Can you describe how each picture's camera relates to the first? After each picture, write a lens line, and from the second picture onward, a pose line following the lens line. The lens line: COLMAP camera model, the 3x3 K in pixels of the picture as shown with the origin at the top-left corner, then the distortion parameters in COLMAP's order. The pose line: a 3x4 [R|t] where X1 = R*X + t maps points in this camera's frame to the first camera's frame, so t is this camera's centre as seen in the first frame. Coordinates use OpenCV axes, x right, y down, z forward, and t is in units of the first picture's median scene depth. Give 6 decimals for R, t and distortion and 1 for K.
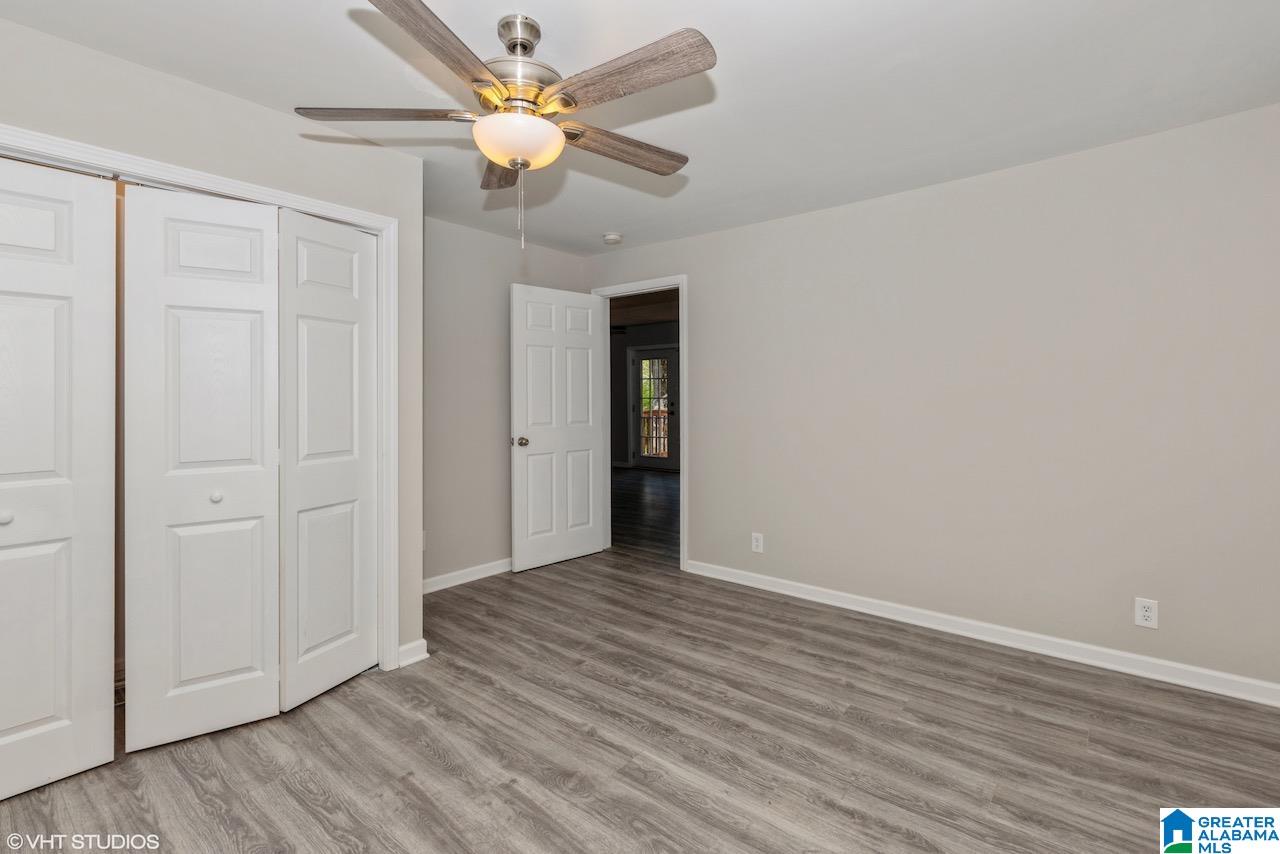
lens RADIAL K [[600.9, 0, 637.0], [0, 600.9, 403.1], [0, 0, 1]] dist [0.002217, 0.000297]
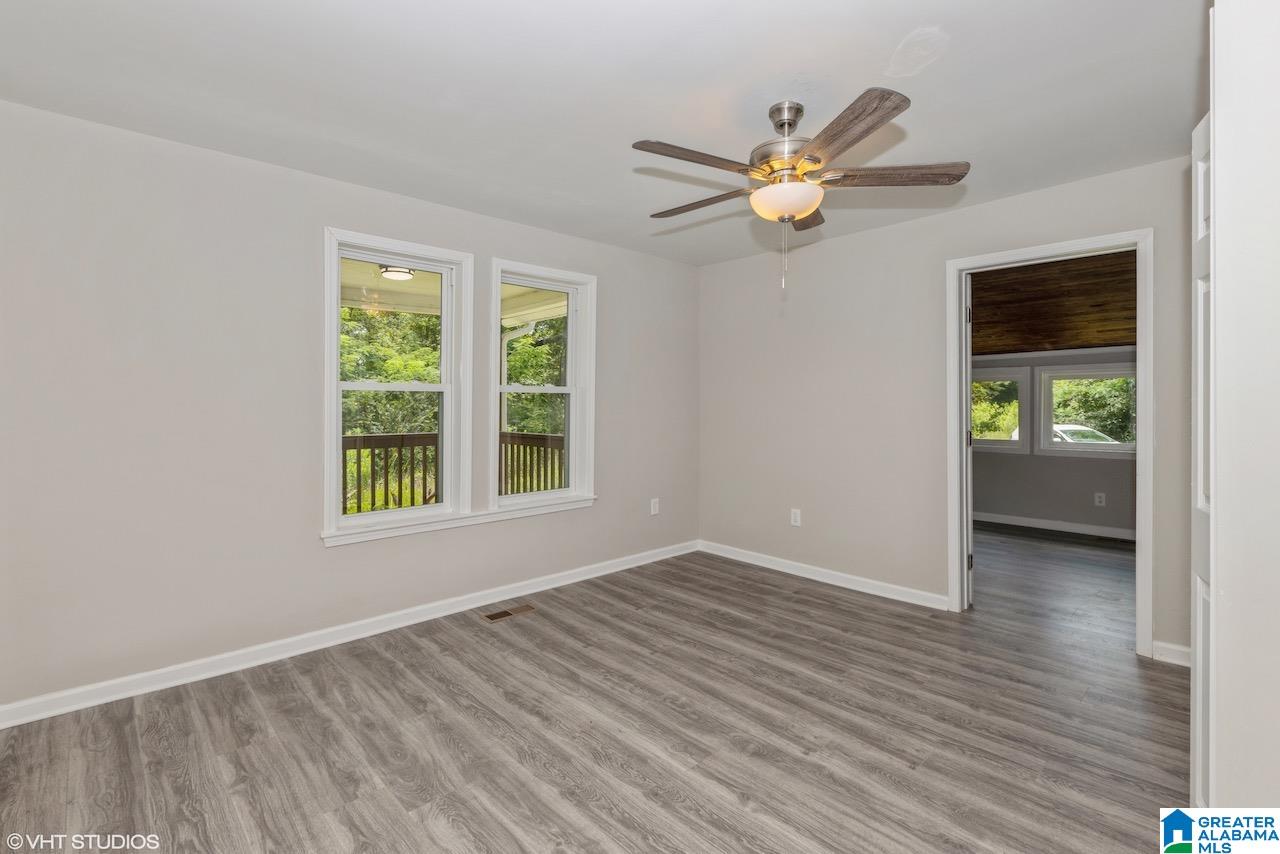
lens RADIAL K [[600.9, 0, 637.0], [0, 600.9, 403.1], [0, 0, 1]] dist [0.002217, 0.000297]
pose [[-0.992004, 0.005382, 0.126094, -0.038135], [0.007346, 0.999859, 0.015120, -0.032472], [-0.125995, 0.015926, -0.991903, 2.015111]]
